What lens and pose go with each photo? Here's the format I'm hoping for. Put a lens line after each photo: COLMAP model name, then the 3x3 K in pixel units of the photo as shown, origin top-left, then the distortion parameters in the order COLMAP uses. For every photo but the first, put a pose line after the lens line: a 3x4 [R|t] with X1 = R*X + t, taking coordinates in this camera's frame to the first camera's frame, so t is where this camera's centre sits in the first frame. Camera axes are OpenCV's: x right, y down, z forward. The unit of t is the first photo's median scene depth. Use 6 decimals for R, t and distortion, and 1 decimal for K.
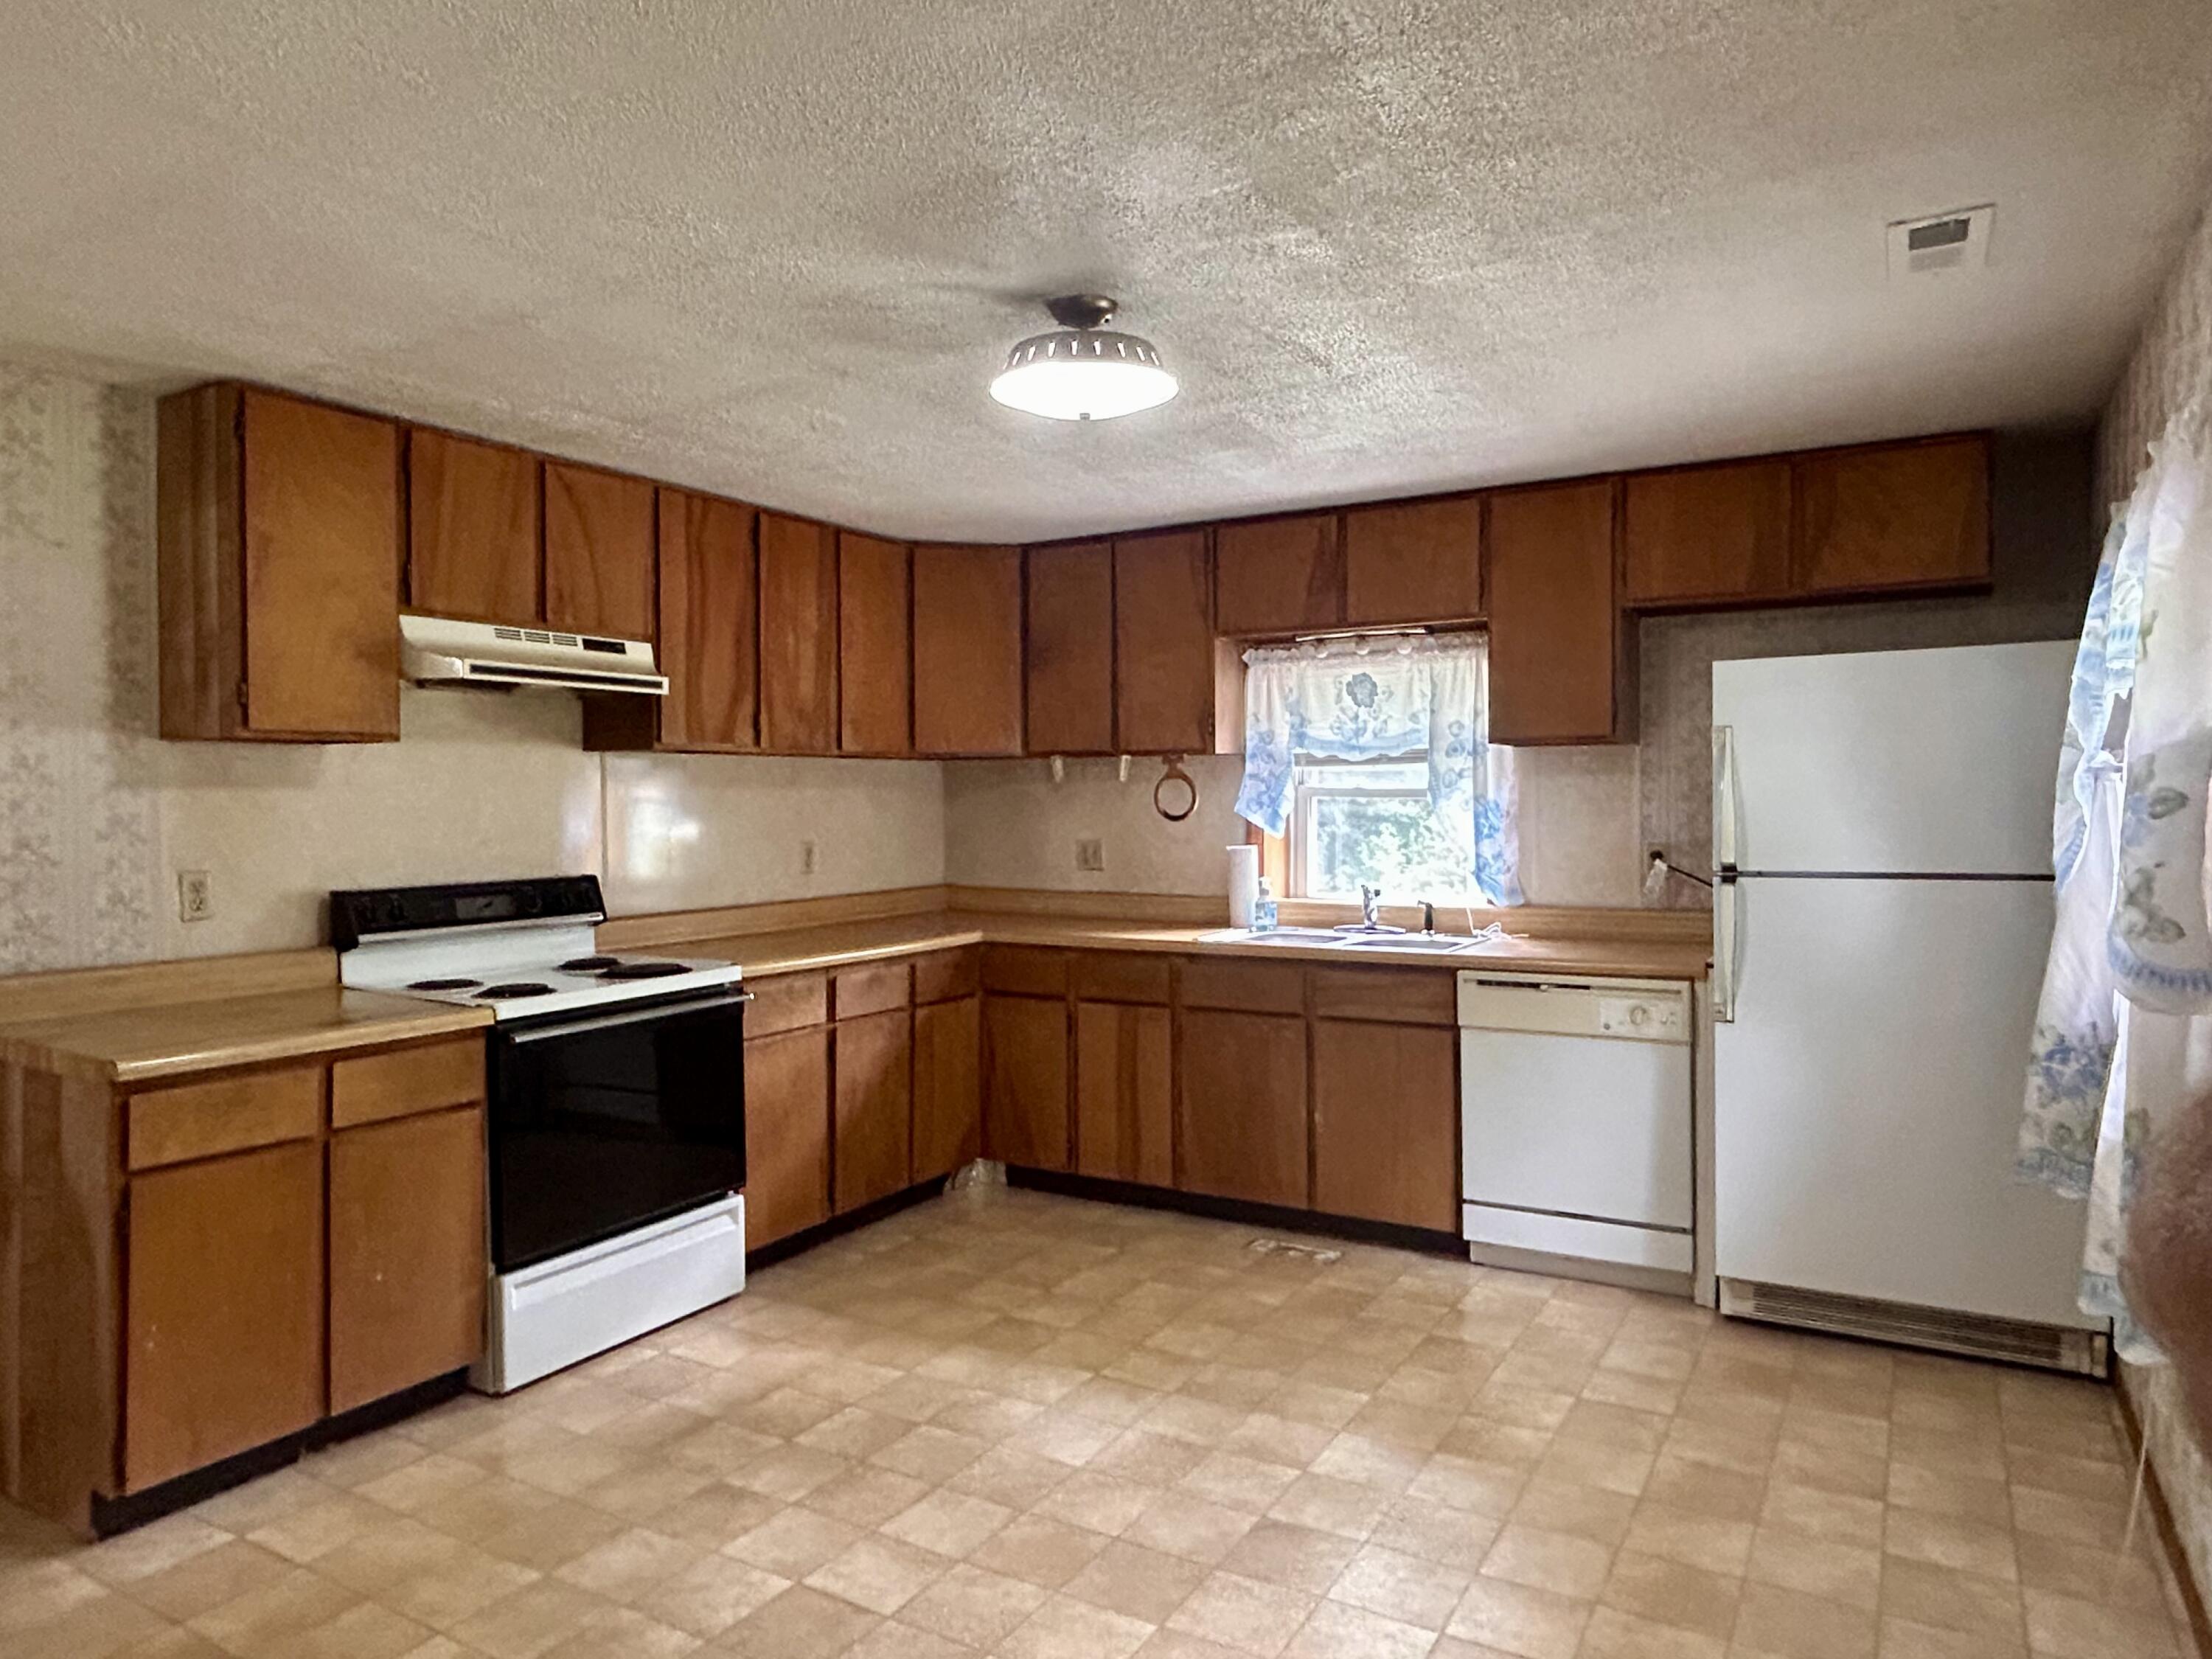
lens RADIAL K [[1397.1, 0, 1100.4], [0, 1397.1, 809.3], [0, 0, 1]] dist [-0.002684, -0.002643]
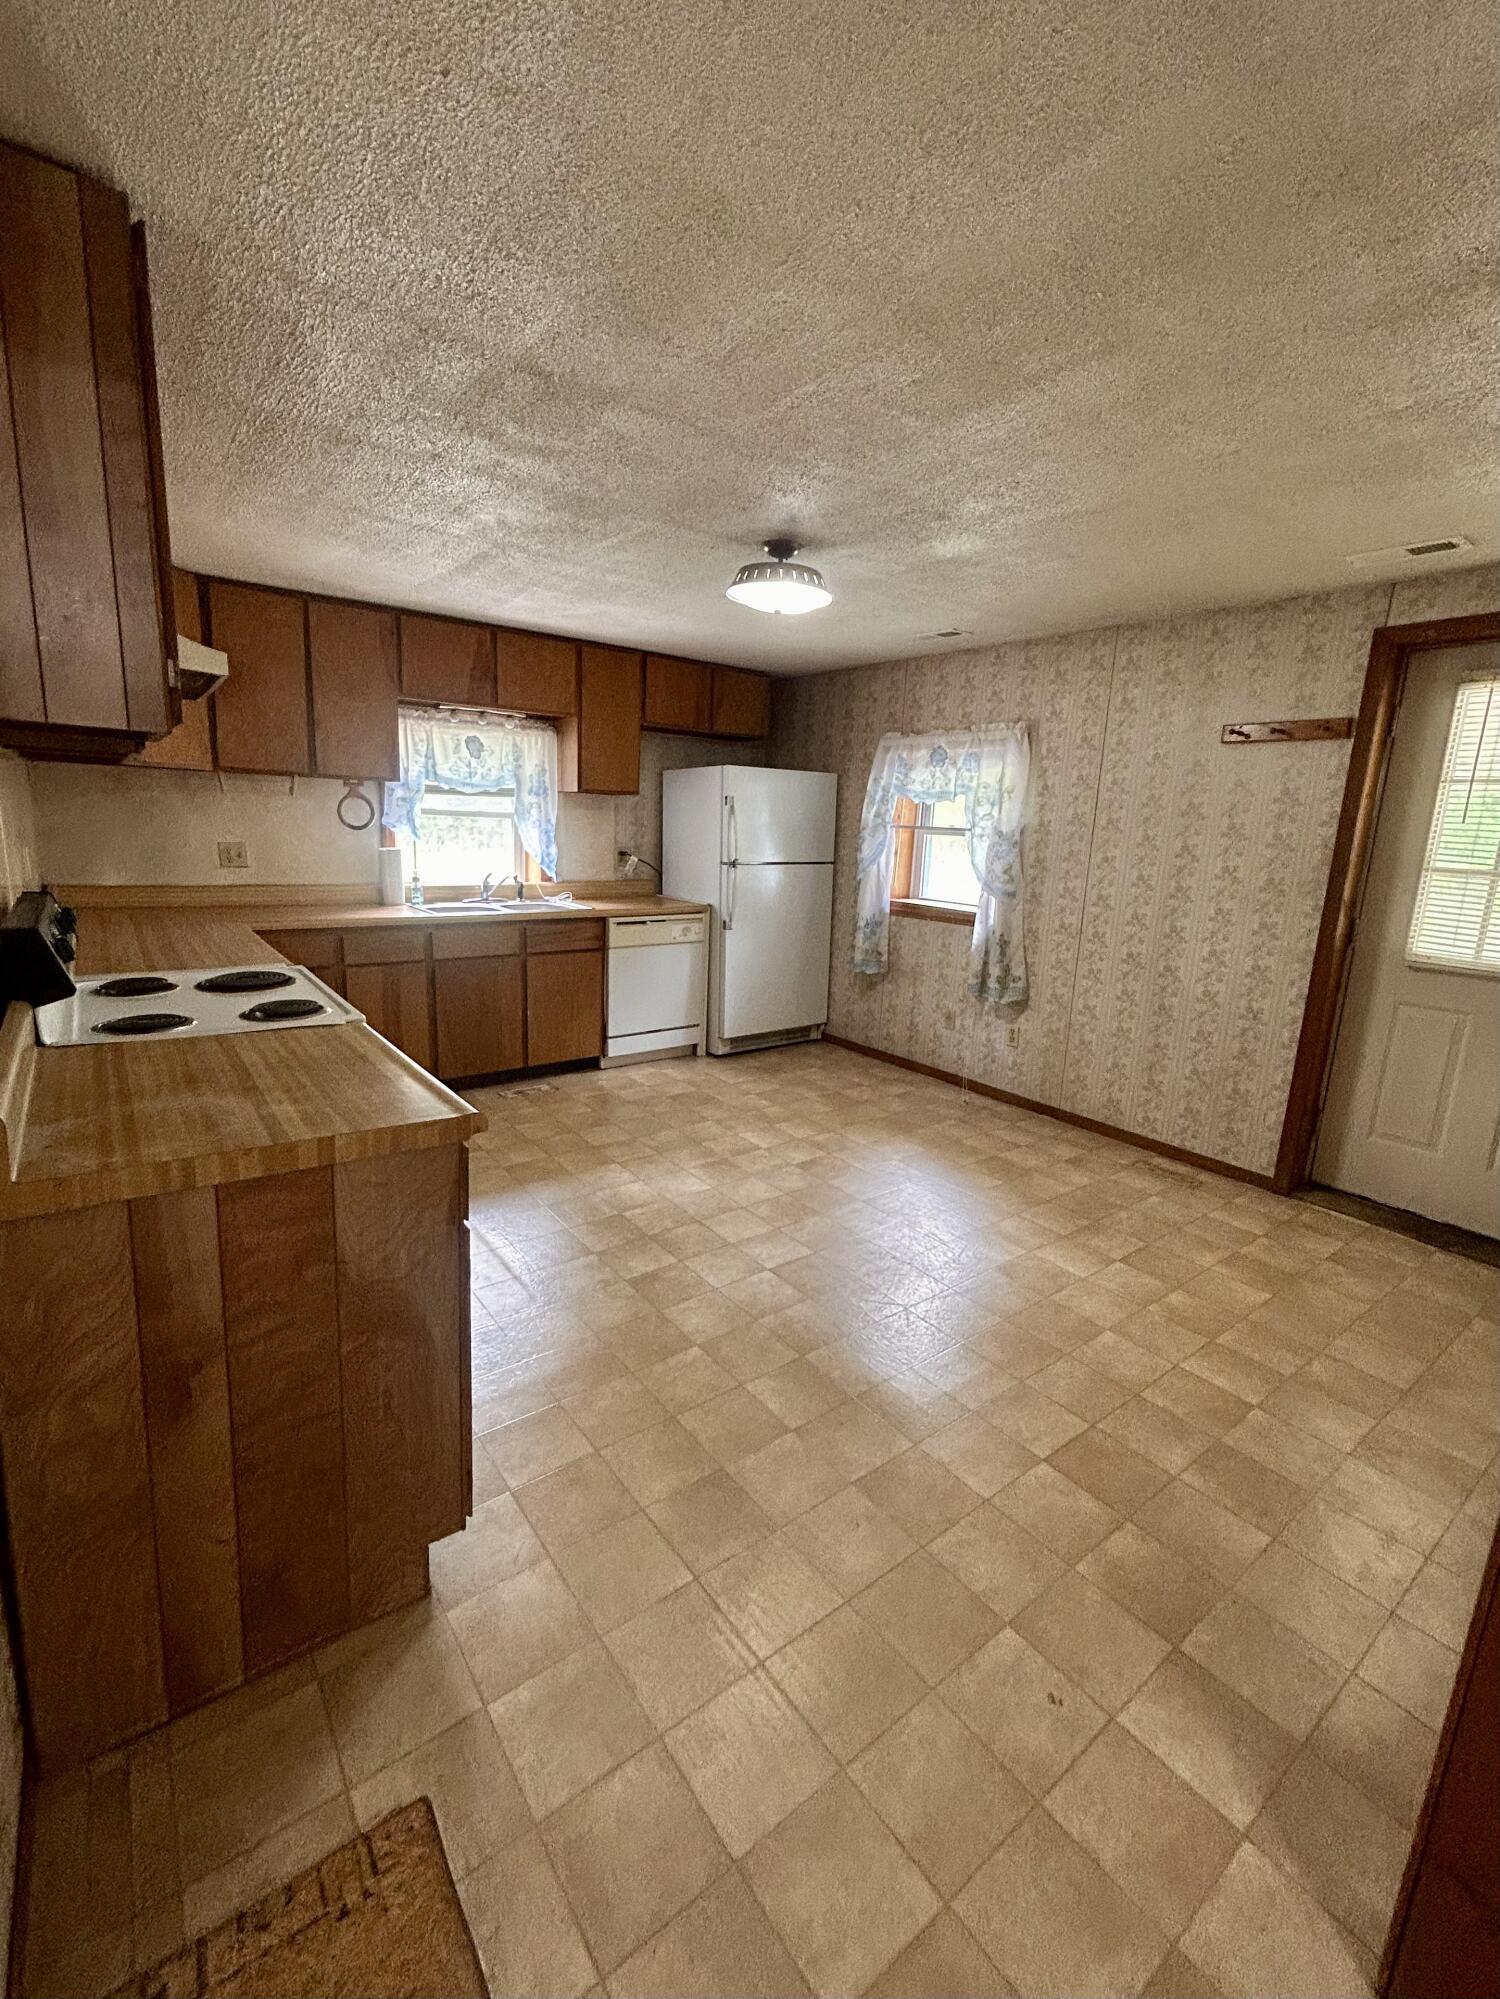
lens RADIAL K [[862.8, 0, 750.0], [0, 862.8, 999.5], [0, 0, 1]] dist [0.000828, 0.000185]
pose [[0.364521, -0.168058, 0.915904, -0.800266], [-0.036966, 0.980193, 0.194567, -0.009925], [-0.930461, -0.104781, 0.351088, 0.437690]]
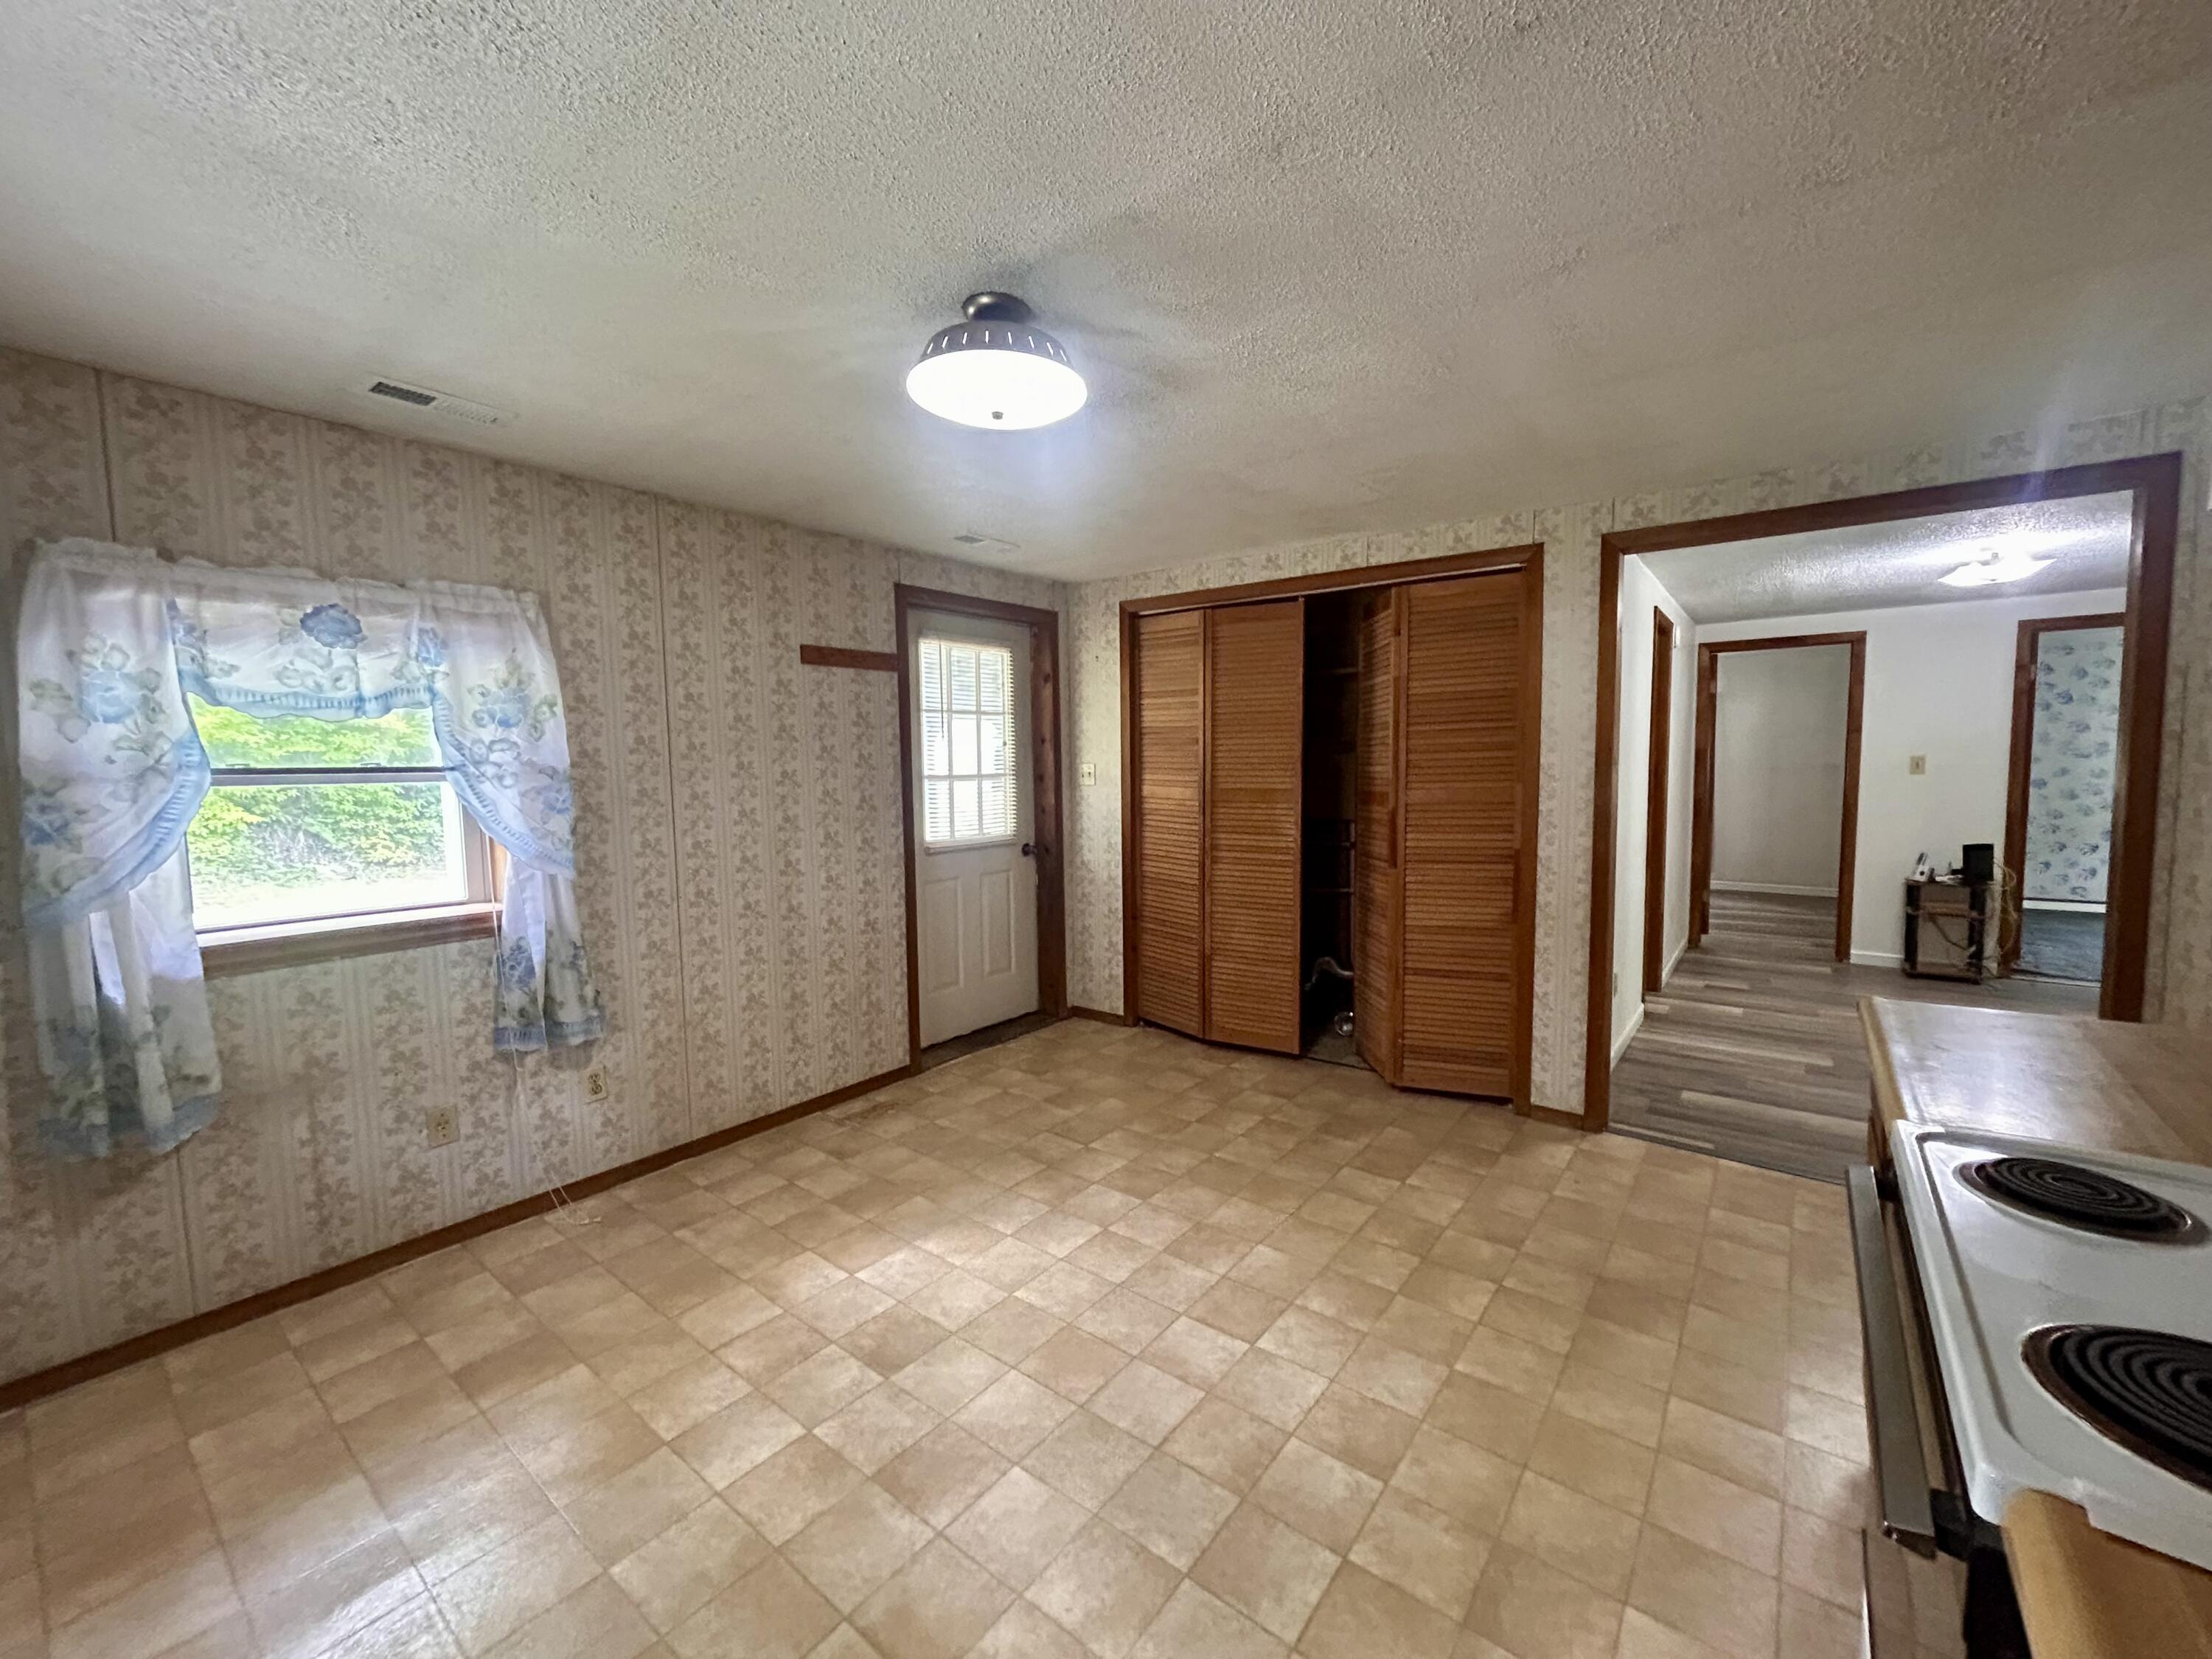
lens RADIAL K [[886.7, 0, 1131.4], [0, 886.7, 828.7], [0, 0, 1]] dist [0.000771, 0.000188]
pose [[-0.994862, 0.012155, 0.100508, -0.127132], [0.020943, 0.996001, 0.086851, -0.021565], [-0.099051, 0.088510, -0.991138, 1.218598]]
